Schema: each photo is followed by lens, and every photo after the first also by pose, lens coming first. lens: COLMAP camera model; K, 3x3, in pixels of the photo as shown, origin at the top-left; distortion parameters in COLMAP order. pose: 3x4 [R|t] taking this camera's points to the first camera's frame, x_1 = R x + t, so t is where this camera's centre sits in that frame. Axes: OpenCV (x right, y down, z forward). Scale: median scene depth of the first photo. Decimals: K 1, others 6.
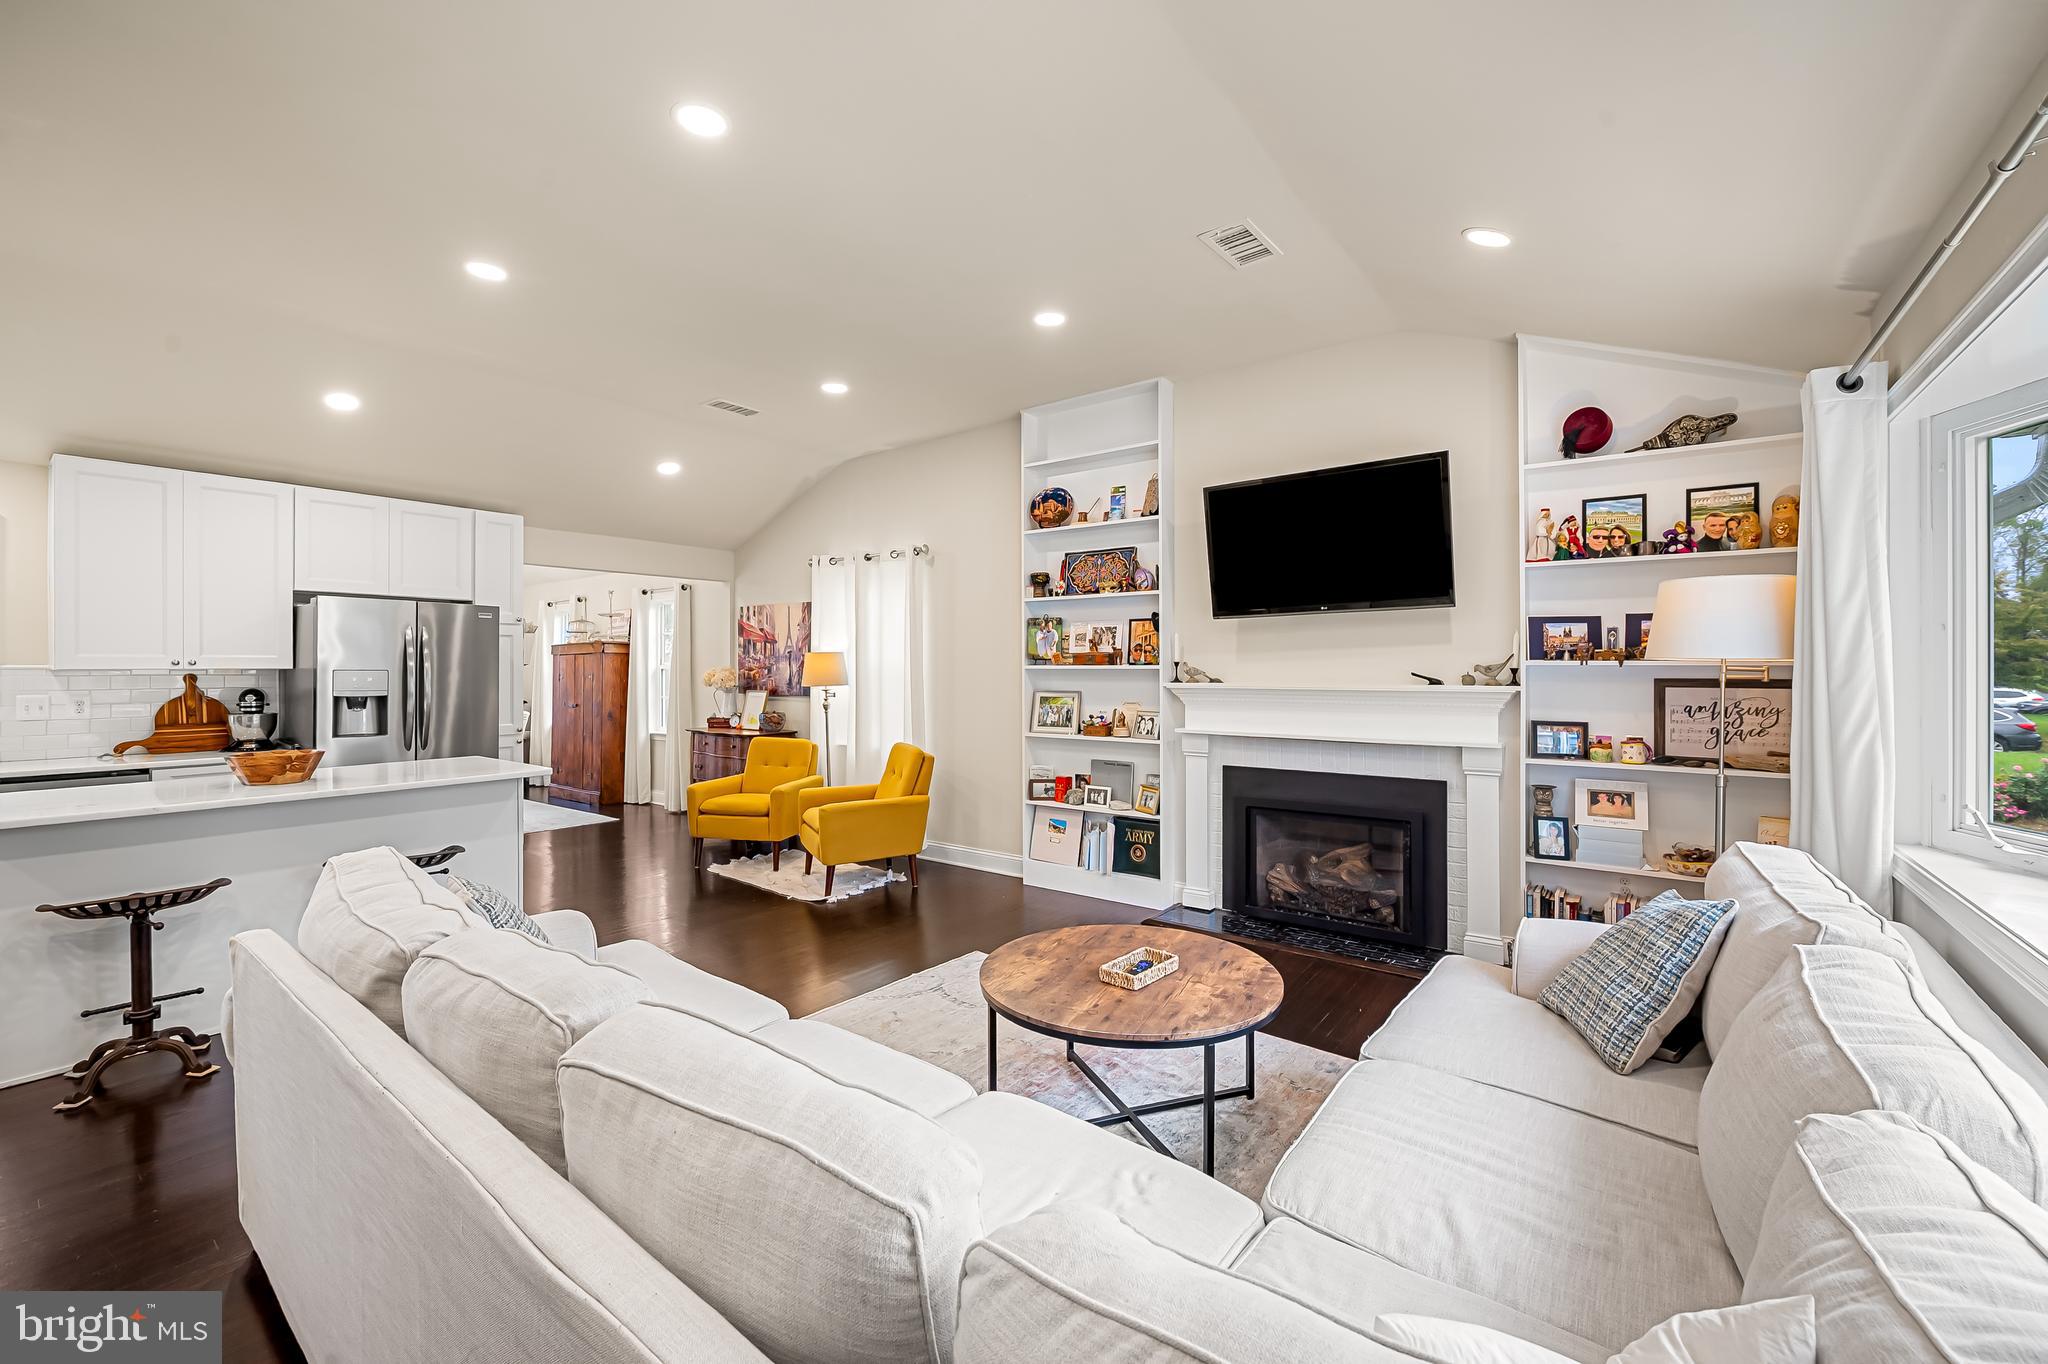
lens RADIAL K [[829.6, 0, 1019.6], [0, 829.6, 667.1], [0, 0, 1]] dist [-0.004121, -0.000563]
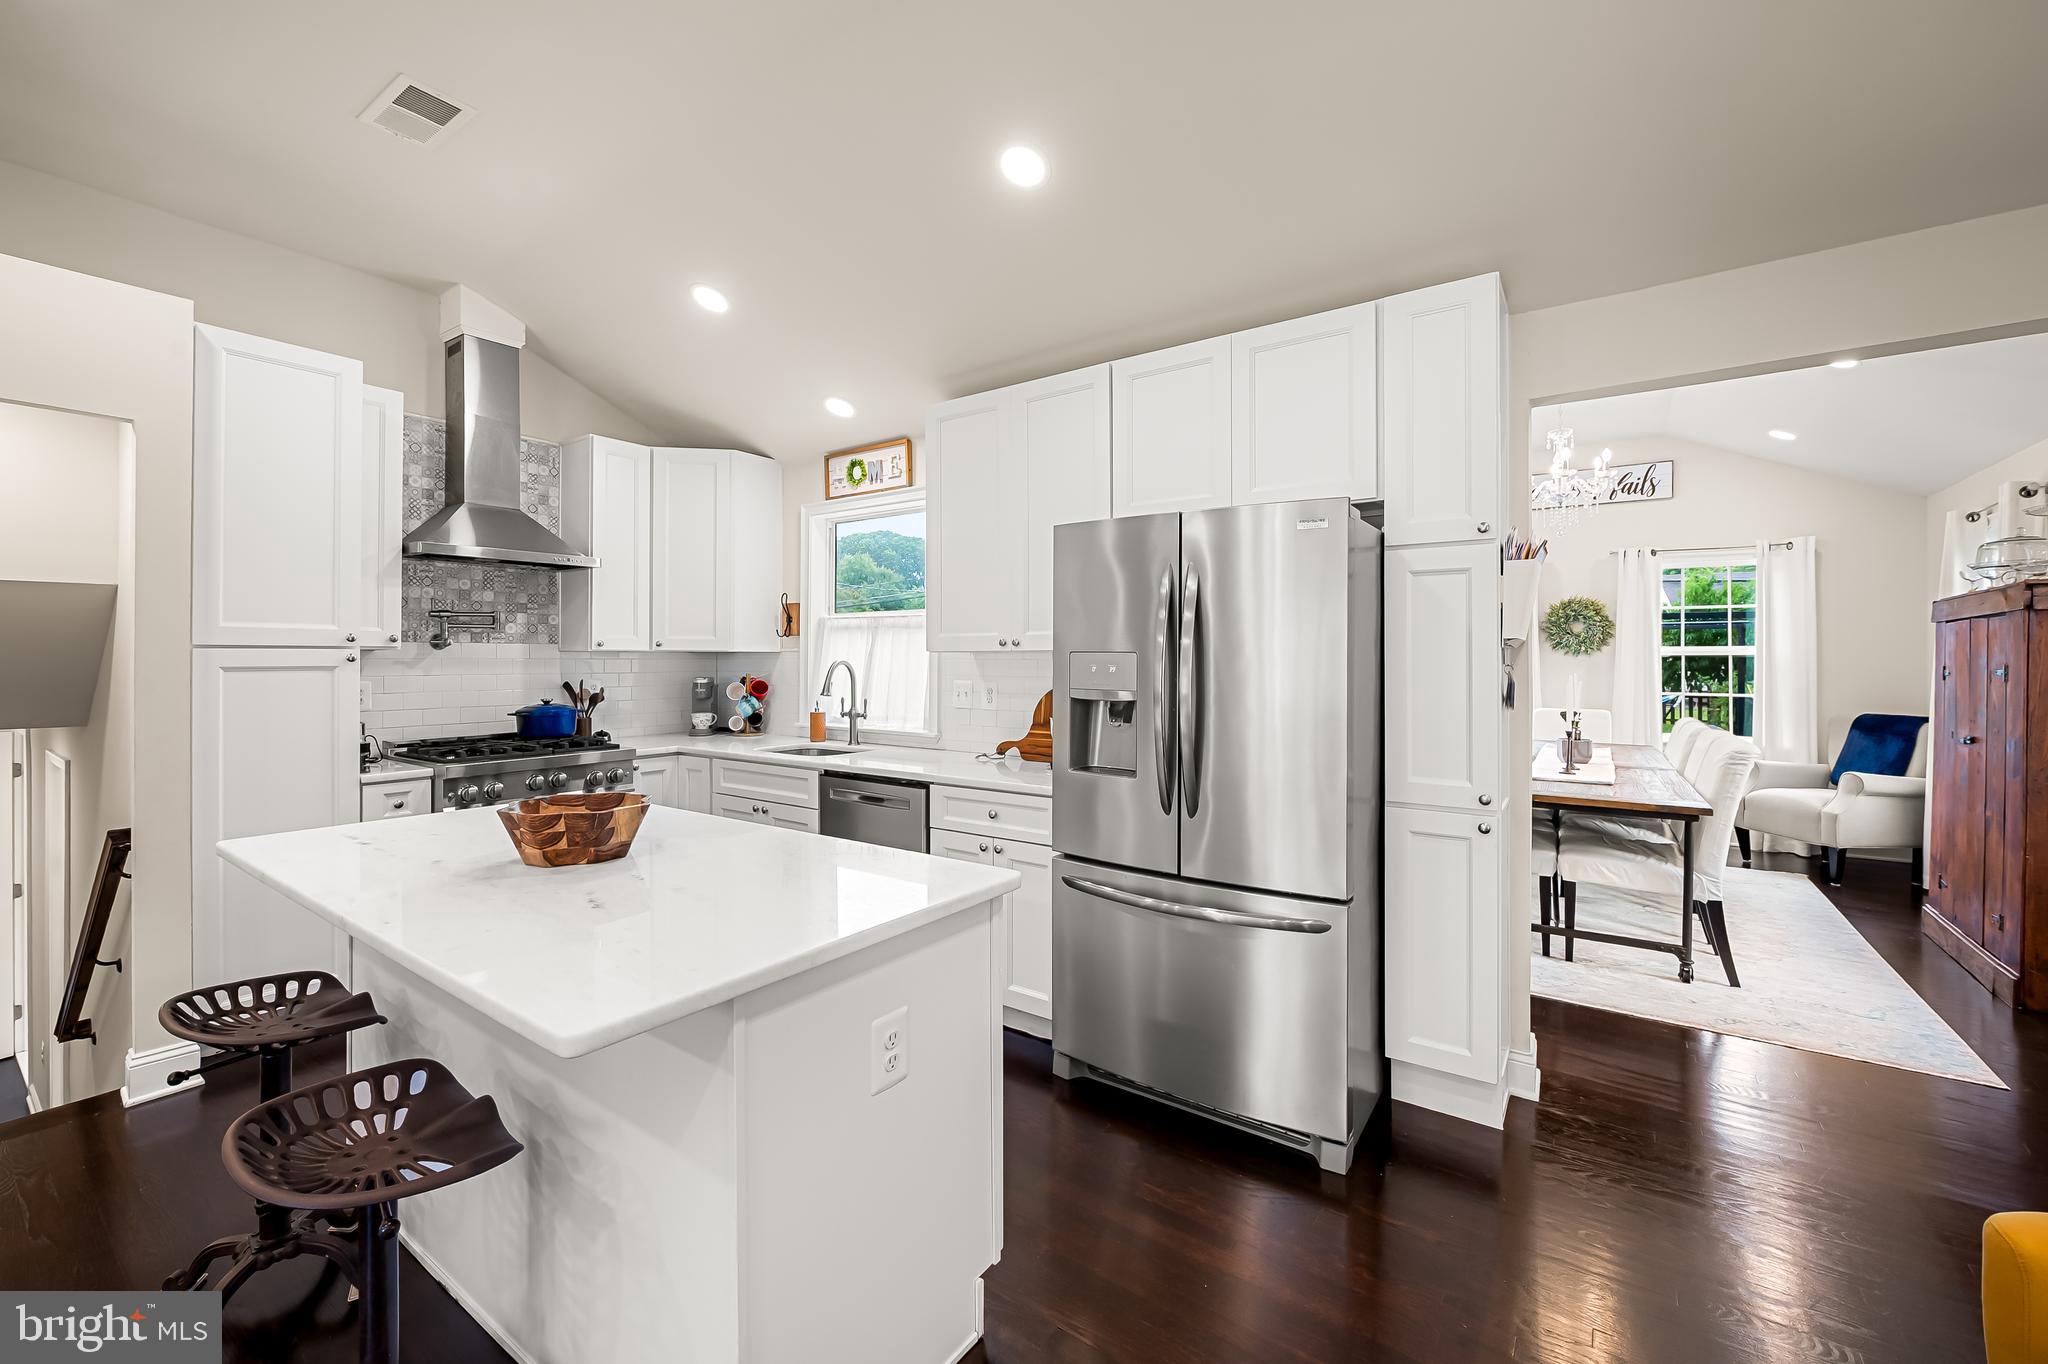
lens RADIAL K [[824.2, 0, 1027.1], [0, 824.2, 656.2], [0, 0, 1]] dist [-0.010168, -0.000089]
pose [[0.031889, -0.000029, -0.999491, -0.235998], [-0.000319, 1.000000, -0.000039, 0.005906], [0.999491, 0.000320, 0.031889, 0.855846]]
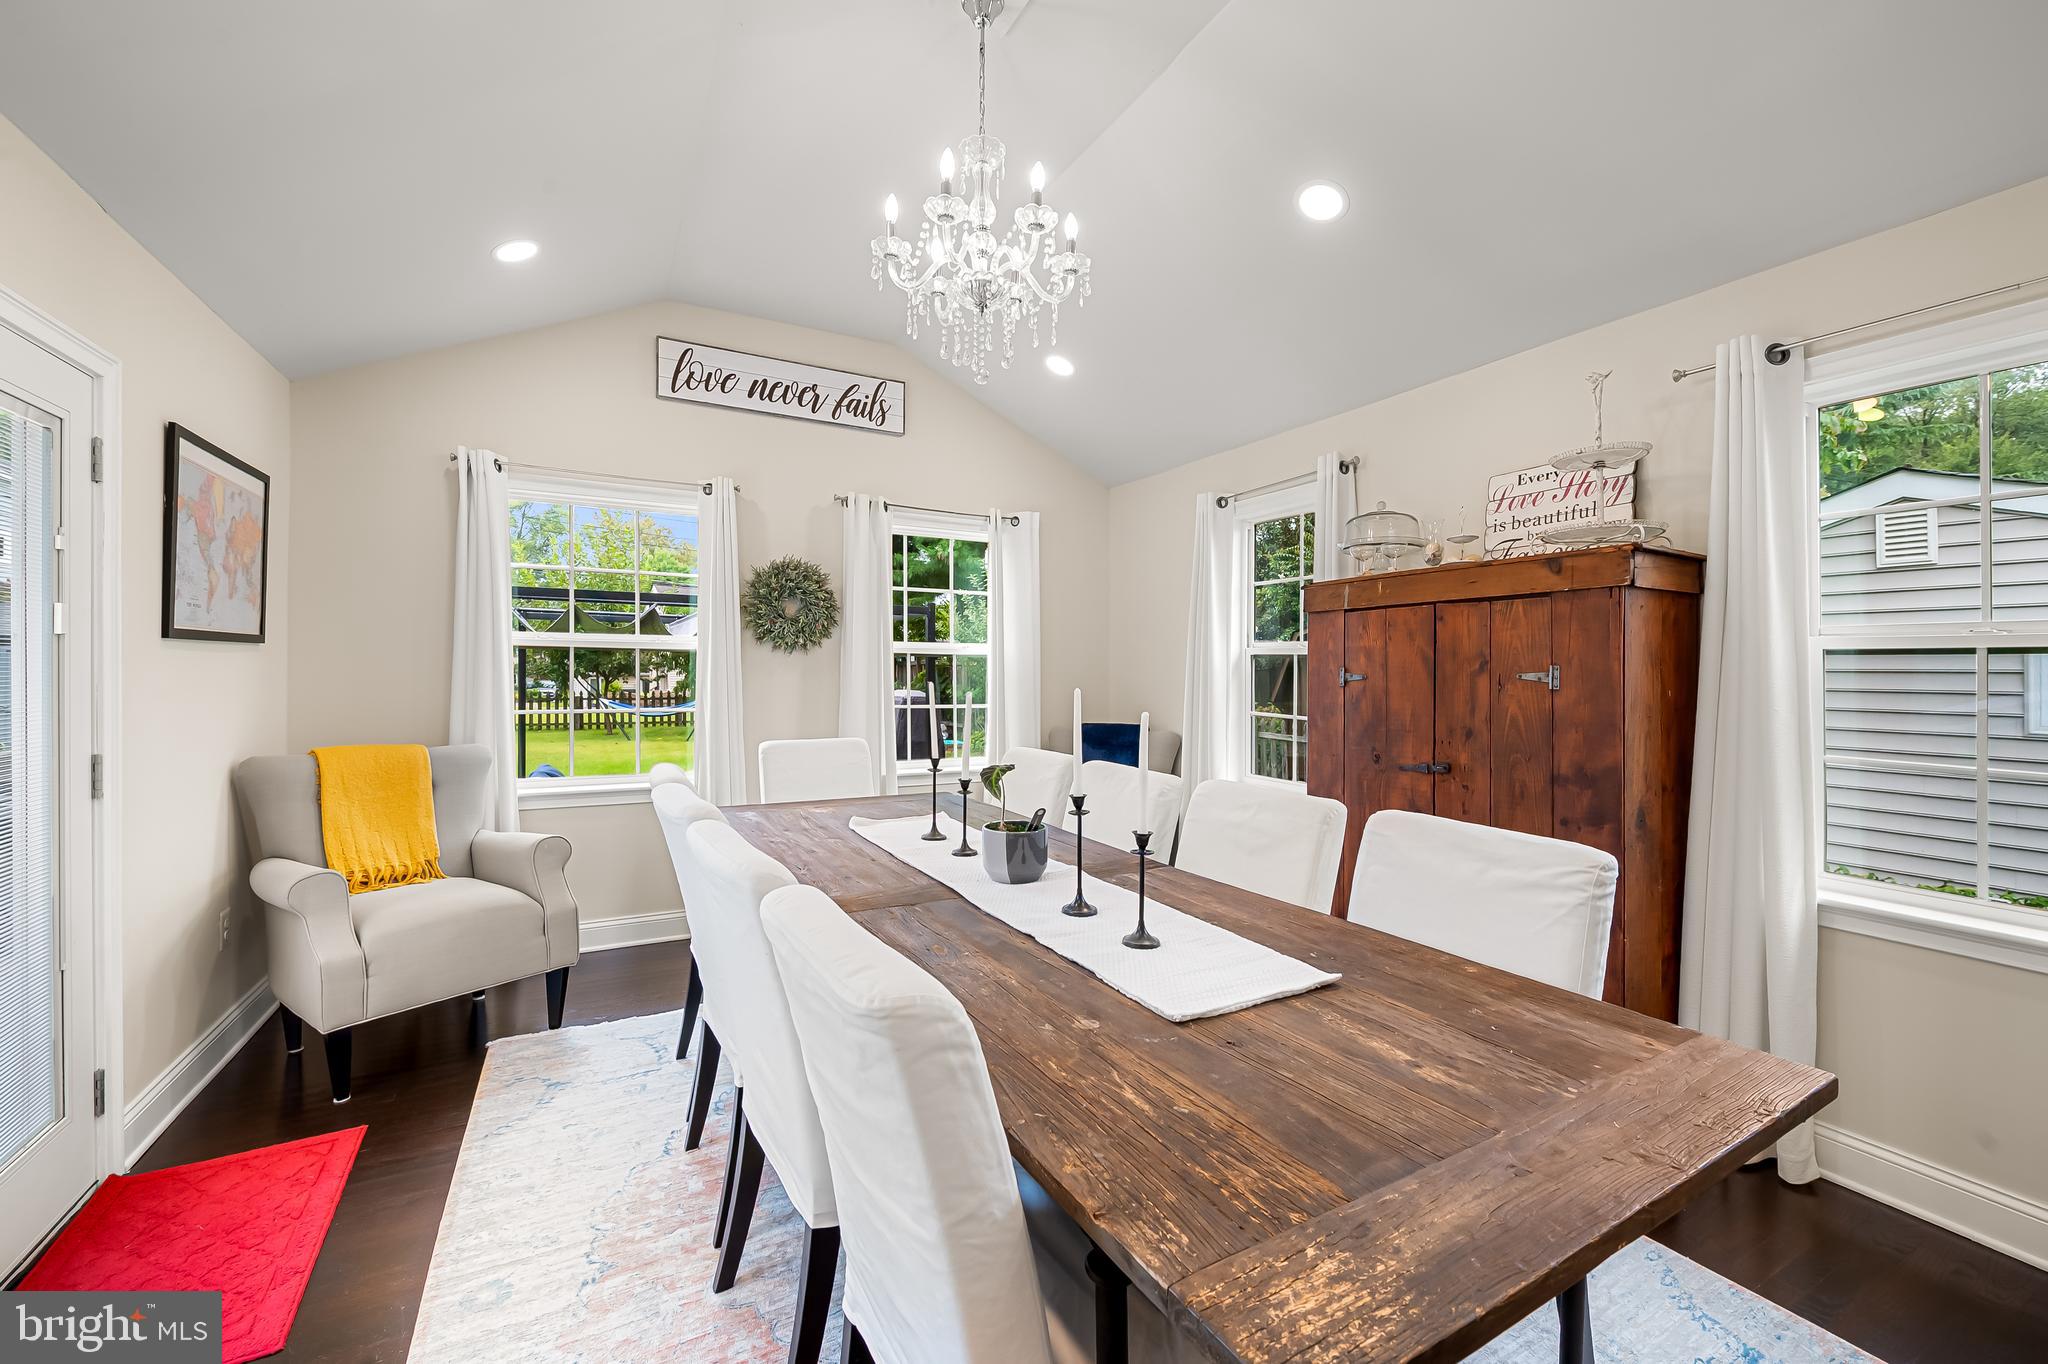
lens RADIAL K [[811.3, 0, 1026.9], [0, 811.3, 675.4], [0, 0, 1]] dist [-0.006984, -0.000348]
pose [[0.910266, 0.015237, -0.413744, -0.921720], [-0.010999, 0.999860, 0.012623, 0.015052], [0.413878, -0.006939, 0.910306, 1.111141]]
